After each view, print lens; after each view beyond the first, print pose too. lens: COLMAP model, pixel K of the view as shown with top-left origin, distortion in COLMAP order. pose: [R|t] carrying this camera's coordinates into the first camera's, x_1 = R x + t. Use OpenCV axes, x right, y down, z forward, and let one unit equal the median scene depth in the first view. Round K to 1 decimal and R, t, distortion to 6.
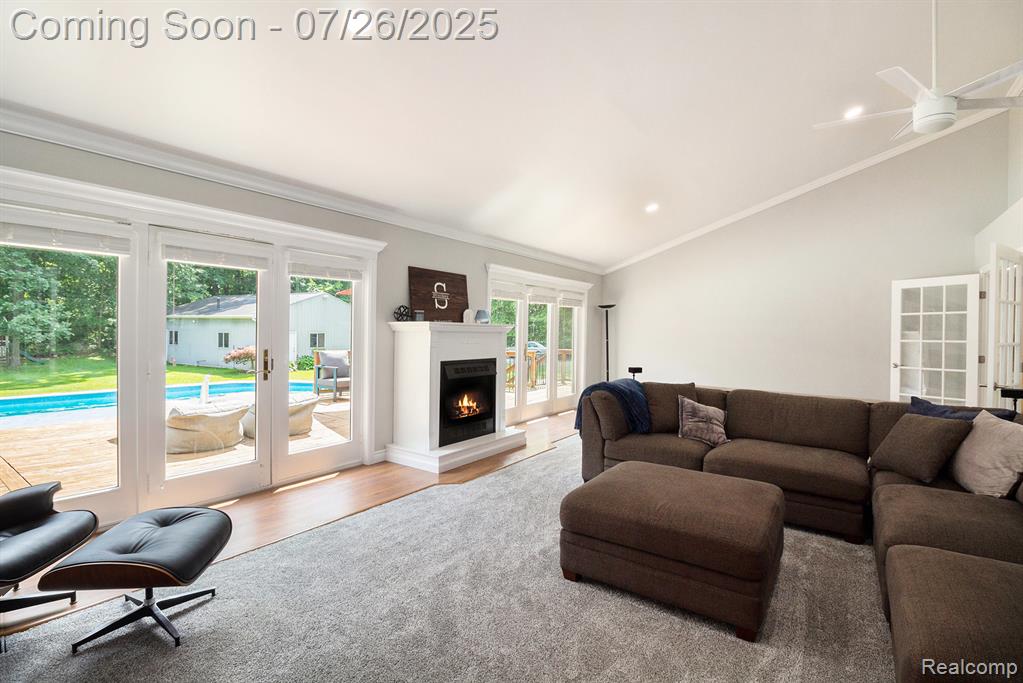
lens RADIAL K [[490.5, 0, 510.3], [0, 490.5, 335.7], [0, 0, 1]] dist [-0.005290, -0.001105]
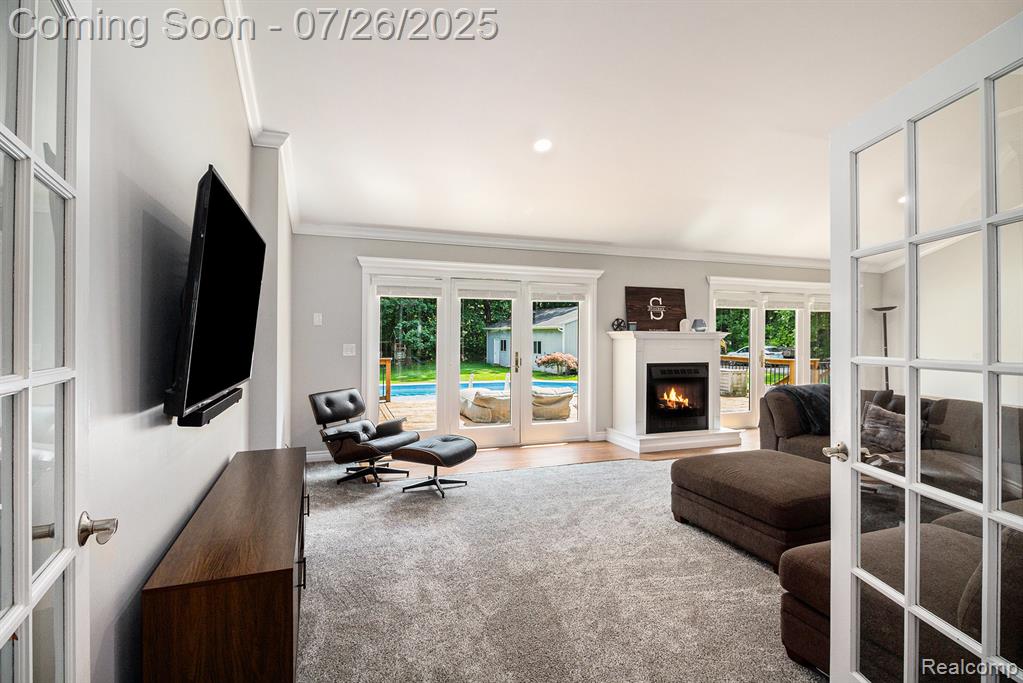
lens RADIAL K [[490.5, 0, 510.3], [0, 490.5, 335.7], [0, 0, 1]] dist [-0.005290, -0.001105]
pose [[0.828274, -0.011113, -0.560213, 0.254905], [0.002215, 0.999860, -0.016560, 0.002943], [0.560319, 0.012475, 0.828183, -0.196856]]
